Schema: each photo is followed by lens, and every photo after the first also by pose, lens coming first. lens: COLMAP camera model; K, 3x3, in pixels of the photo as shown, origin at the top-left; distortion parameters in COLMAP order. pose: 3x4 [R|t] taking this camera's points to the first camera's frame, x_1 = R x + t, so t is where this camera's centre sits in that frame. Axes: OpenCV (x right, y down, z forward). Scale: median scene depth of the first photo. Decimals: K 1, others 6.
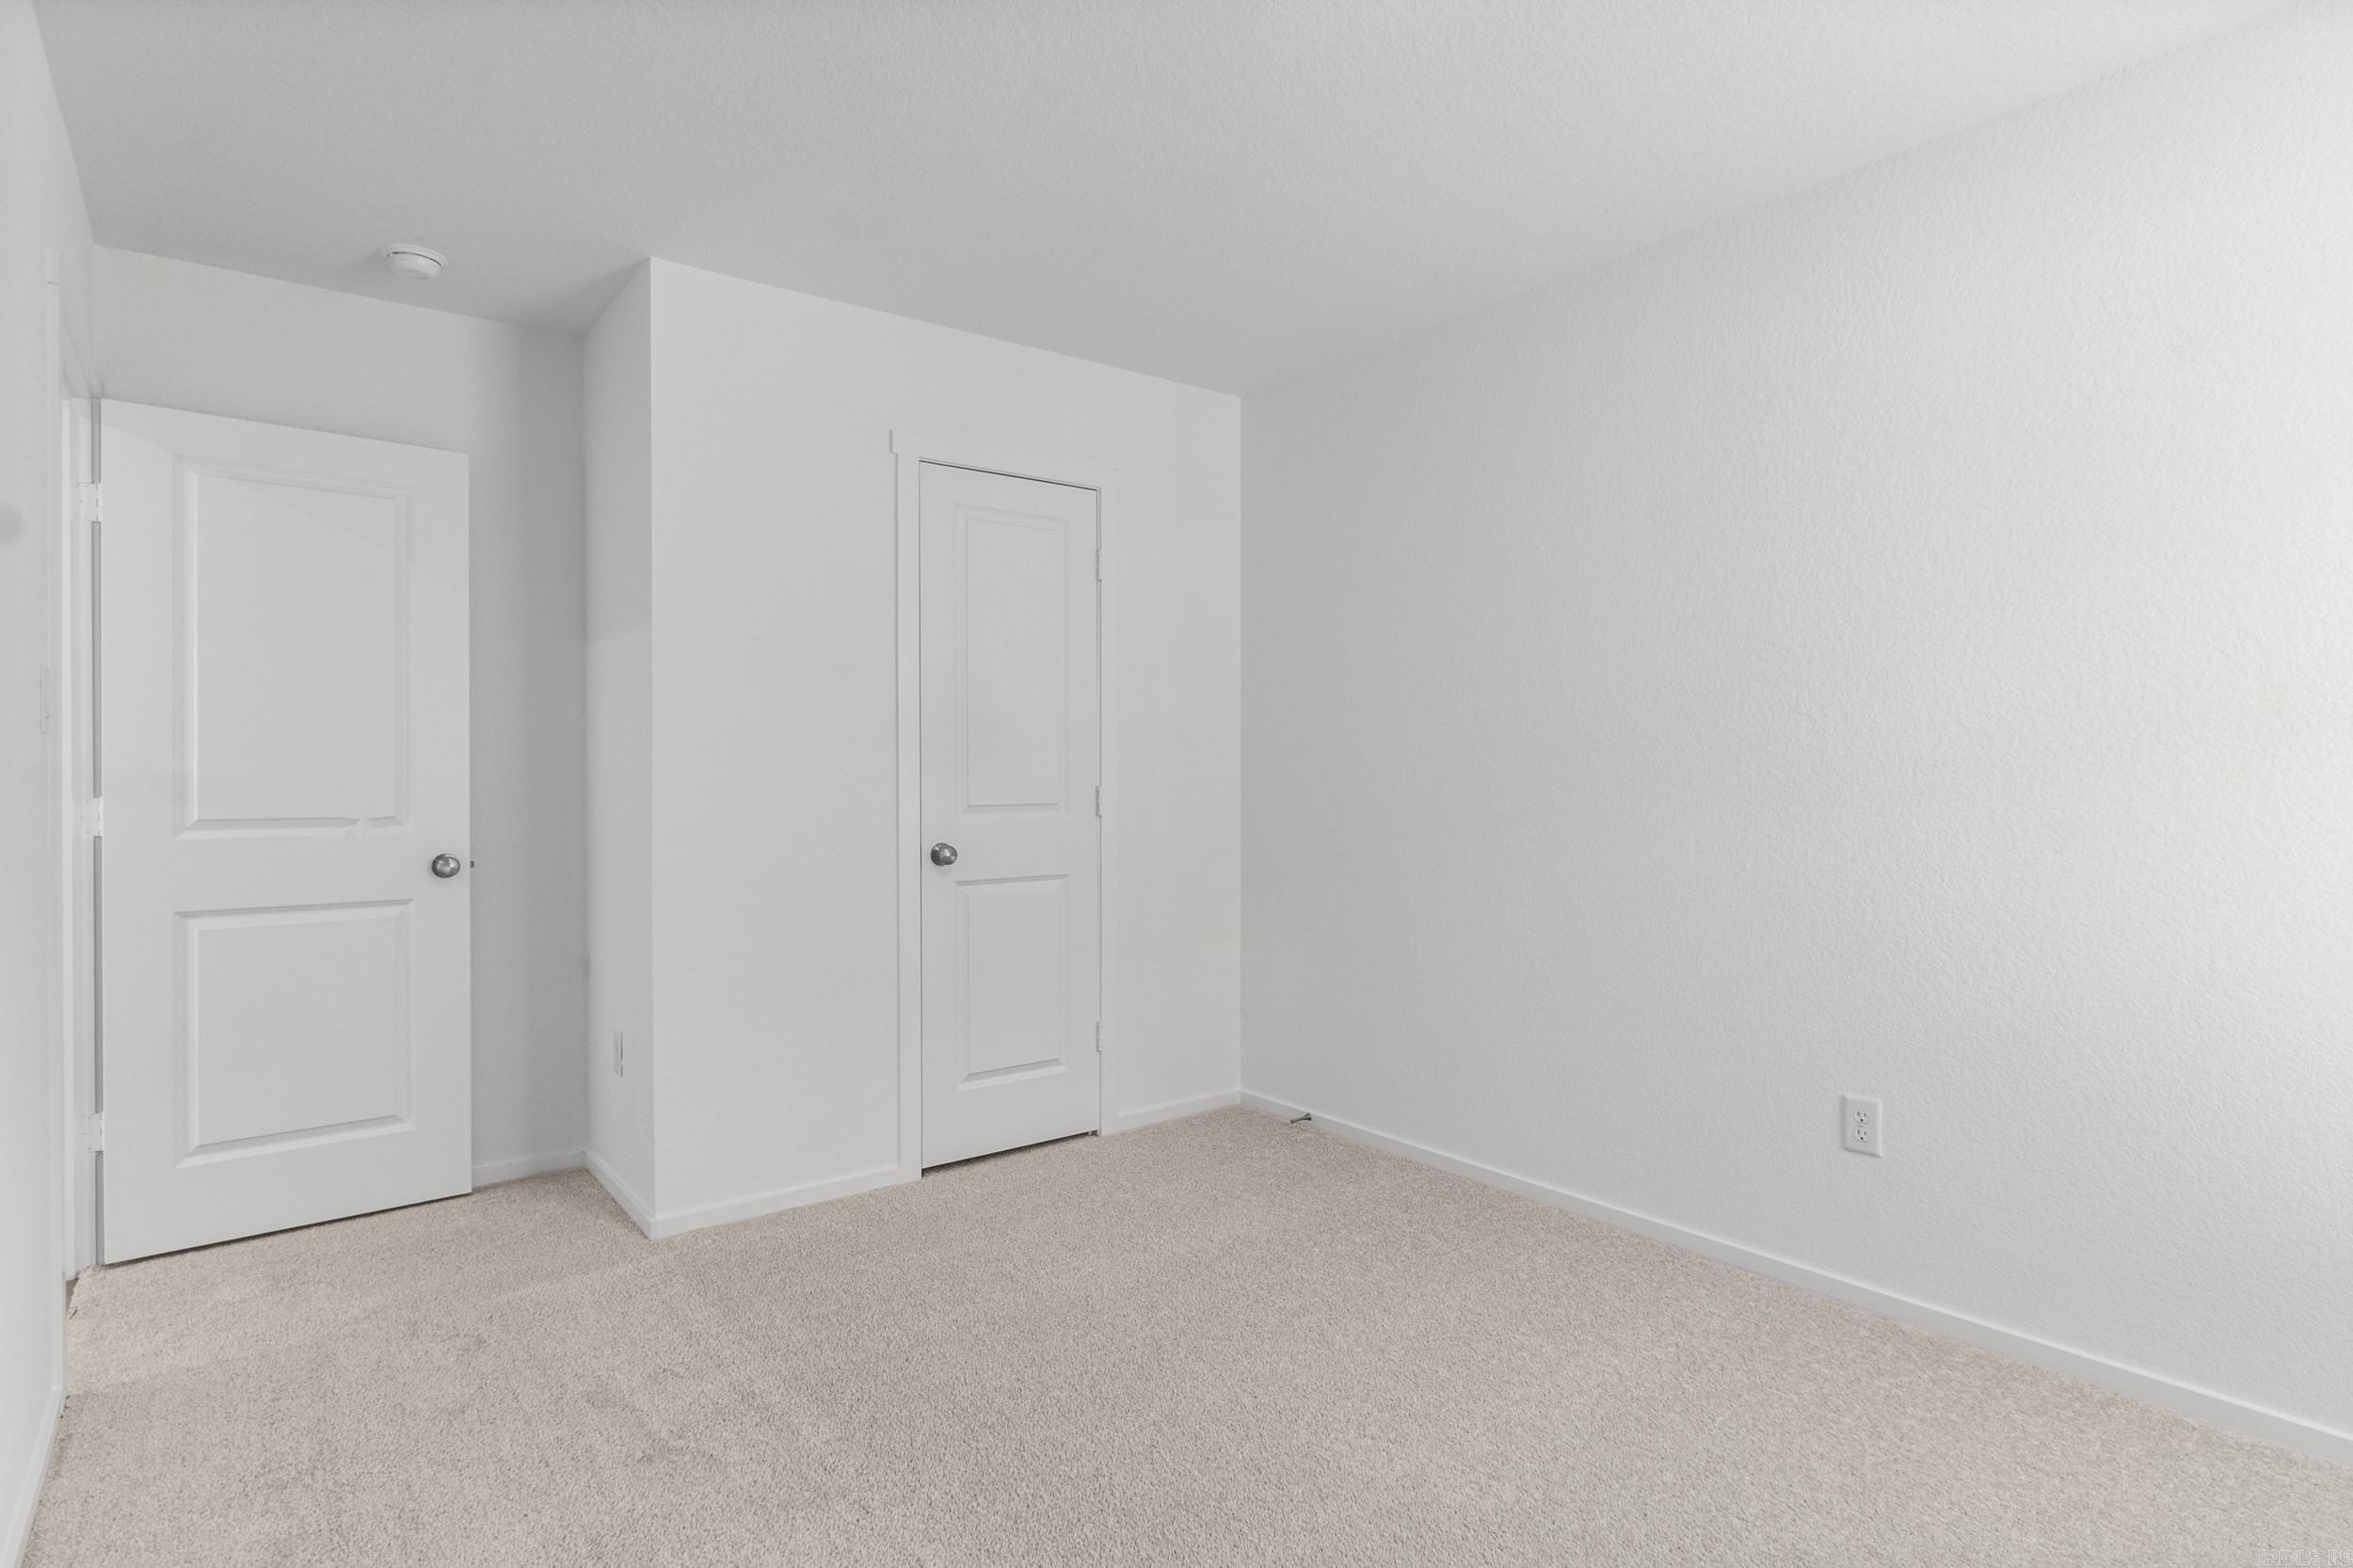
lens RADIAL K [[1192.4, 0, 1174.8], [0, 1192.4, 783.3], [0, 0, 1]] dist [-0.008725, 0.004878]
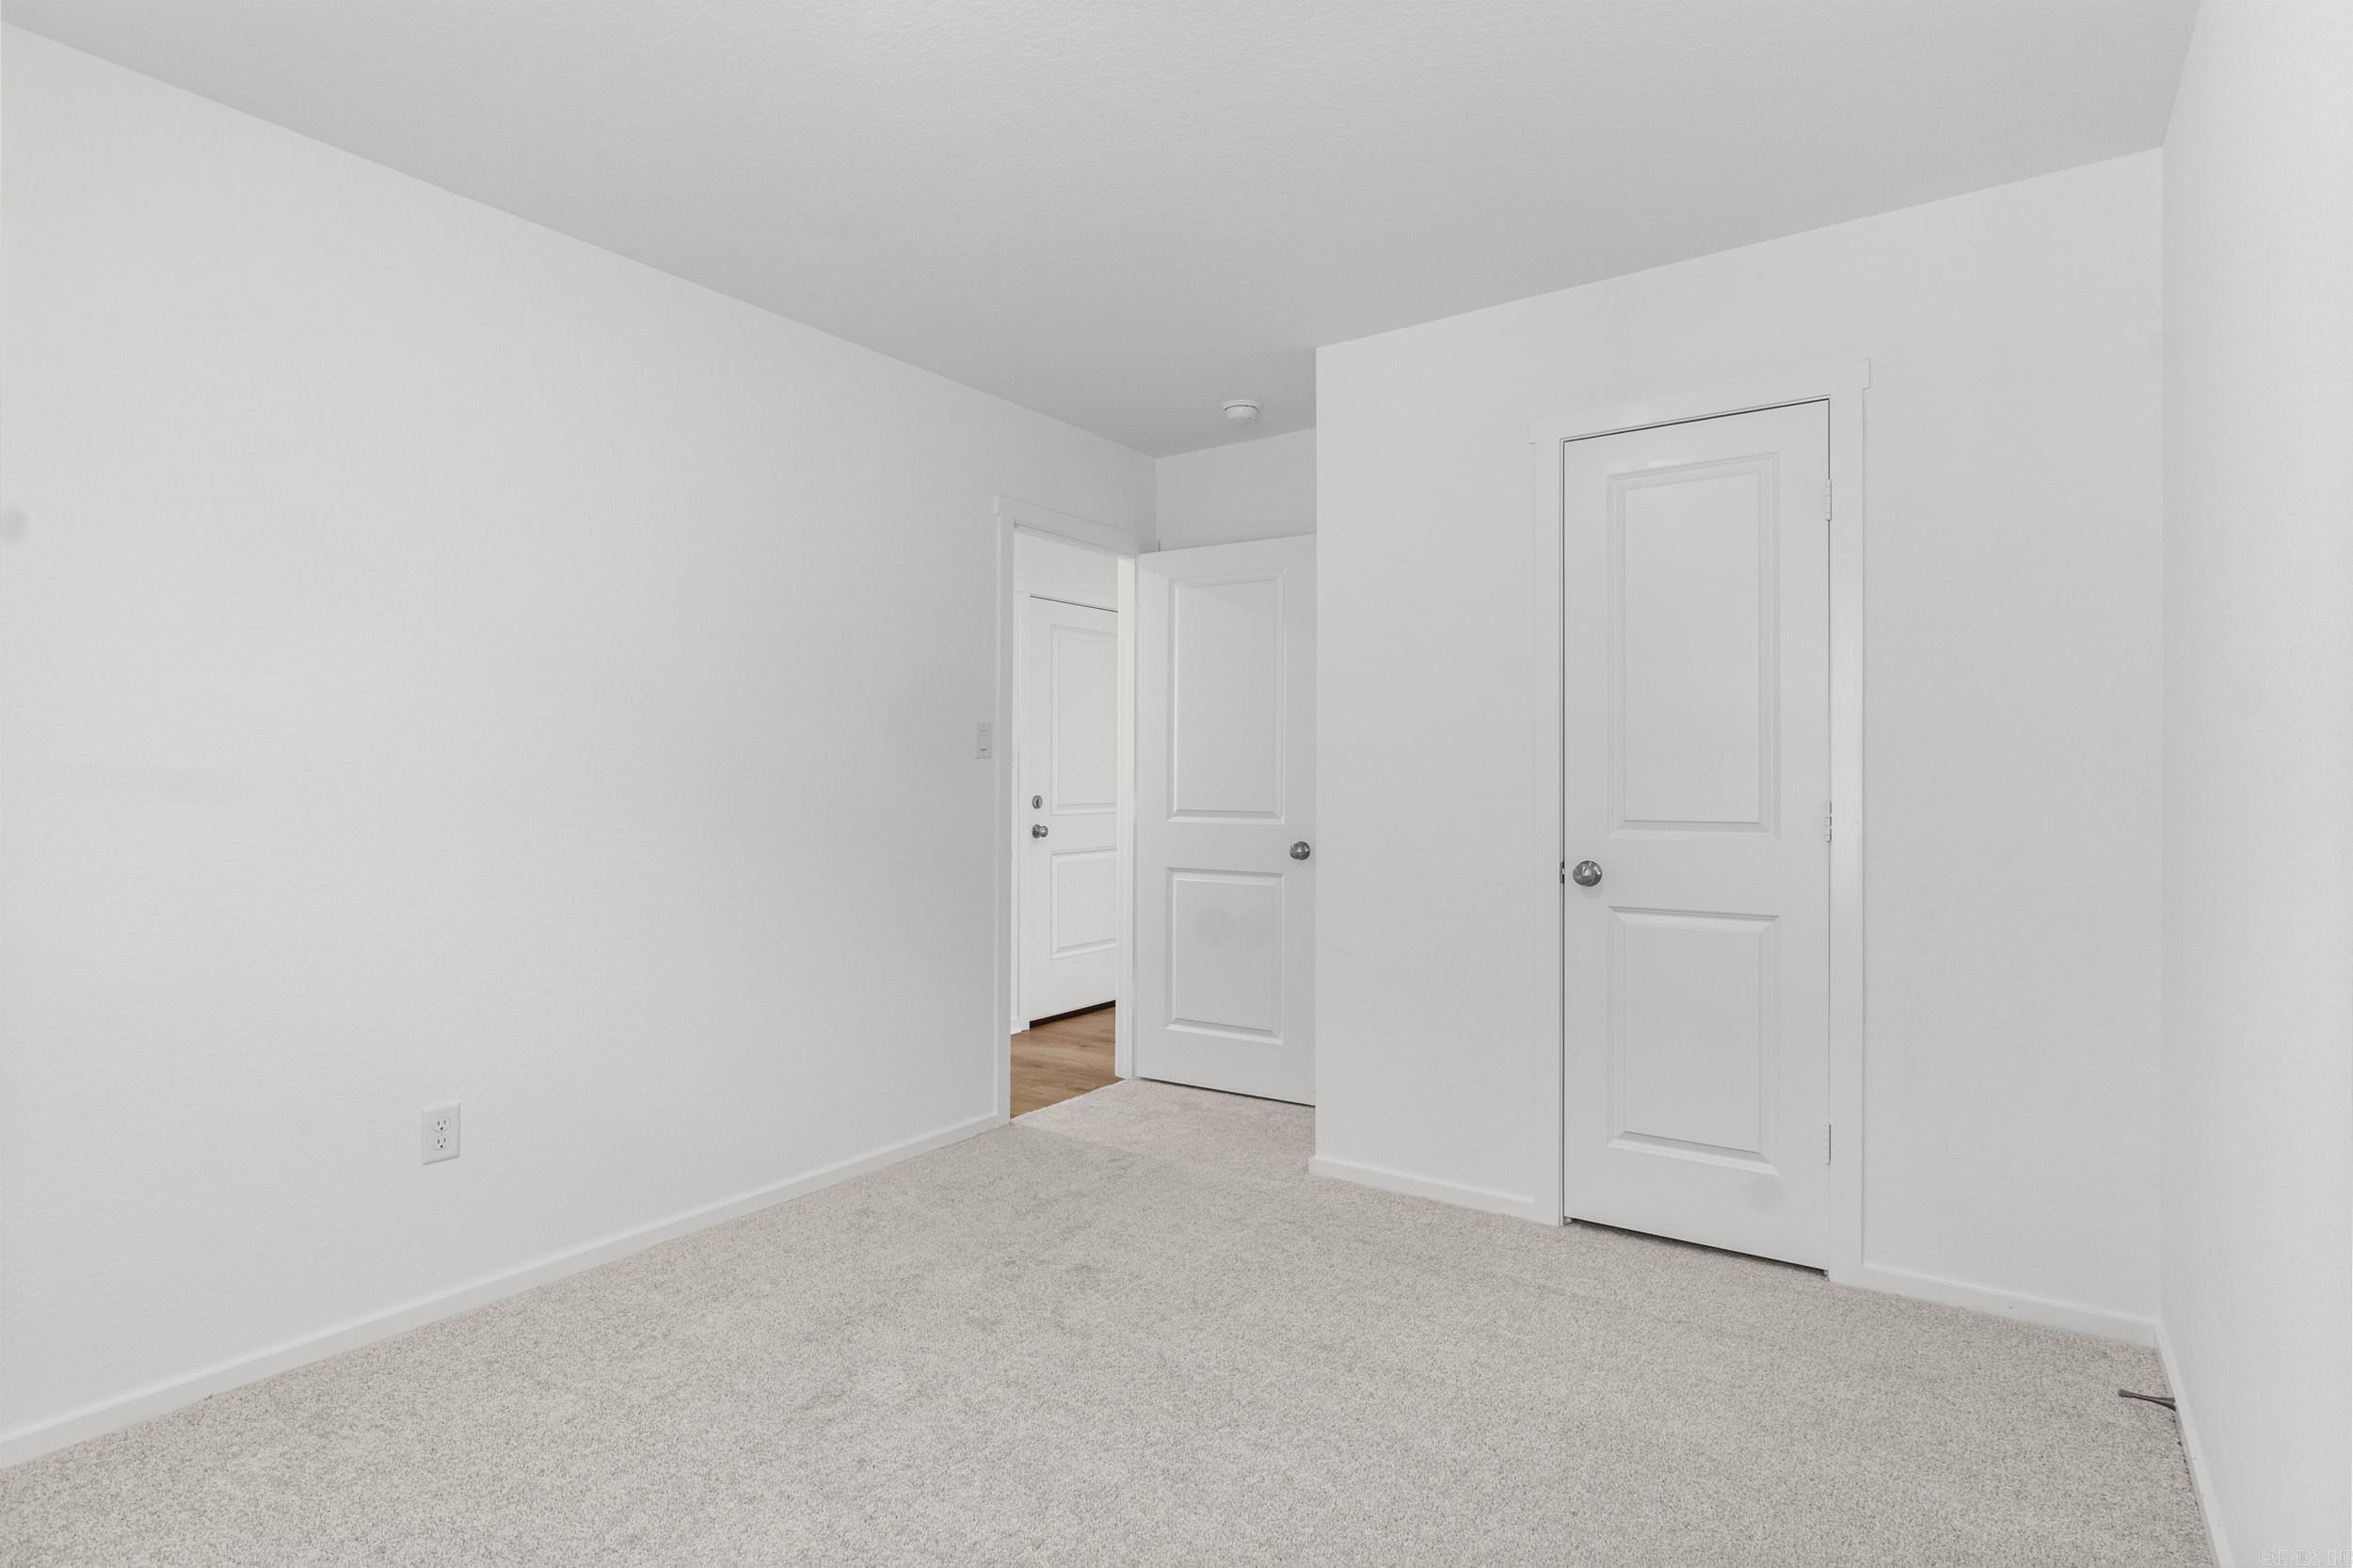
lens RADIAL K [[1192.4, 0, 1180.2], [0, 1192.4, 788.4], [0, 0, 1]] dist [-0.008725, 0.004878]
pose [[0.305577, 0.007549, -0.952138, 0.593758], [-0.016085, 0.999867, 0.002765, -0.001535], [0.952032, 0.014470, 0.305657, 0.461082]]
